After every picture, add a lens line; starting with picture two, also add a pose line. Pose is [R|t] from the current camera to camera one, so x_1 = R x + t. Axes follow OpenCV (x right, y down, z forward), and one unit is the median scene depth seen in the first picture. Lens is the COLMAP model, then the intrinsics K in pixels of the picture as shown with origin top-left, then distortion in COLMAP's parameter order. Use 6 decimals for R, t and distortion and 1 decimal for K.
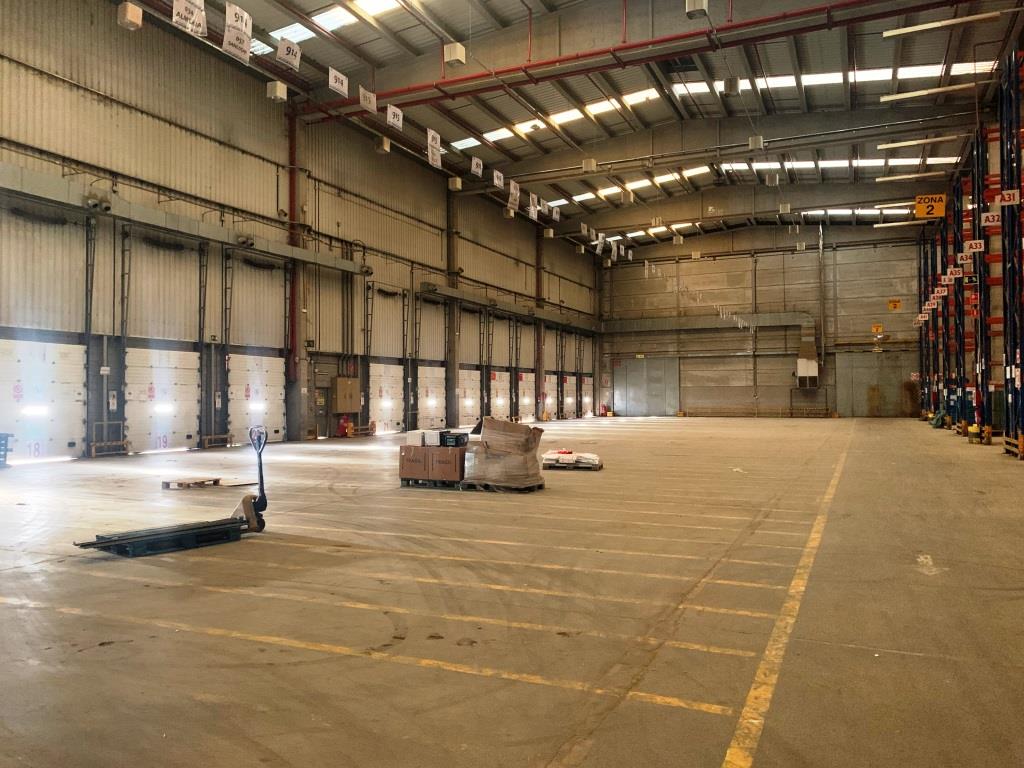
lens RADIAL K [[785.1, 0, 509.9], [0, 785.1, 378.8], [0, 0, 1]] dist [0.056637, -0.050334]
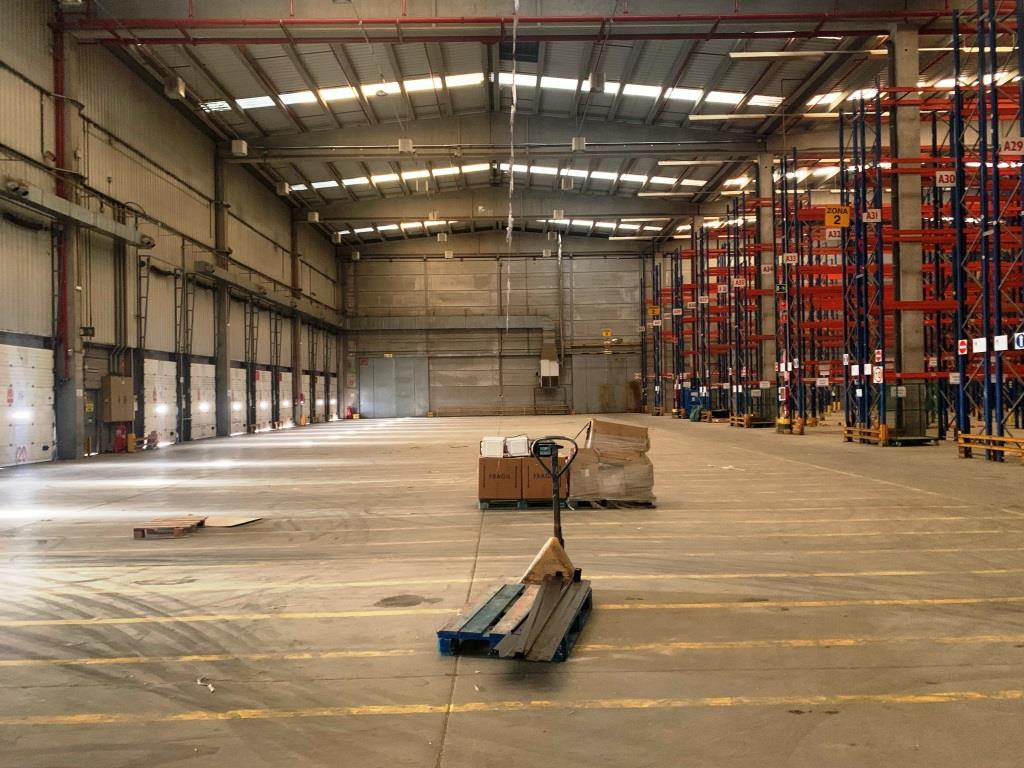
lens RADIAL K [[785.1, 0, 513.5], [0, 785.1, 386.1], [0, 0, 1]] dist [0.056637, -0.050334]
pose [[0.905682, -0.005320, 0.423924, -0.176426], [0.002177, 0.999966, 0.007897, 0.002666], [-0.423952, -0.006230, 0.905663, 0.108947]]
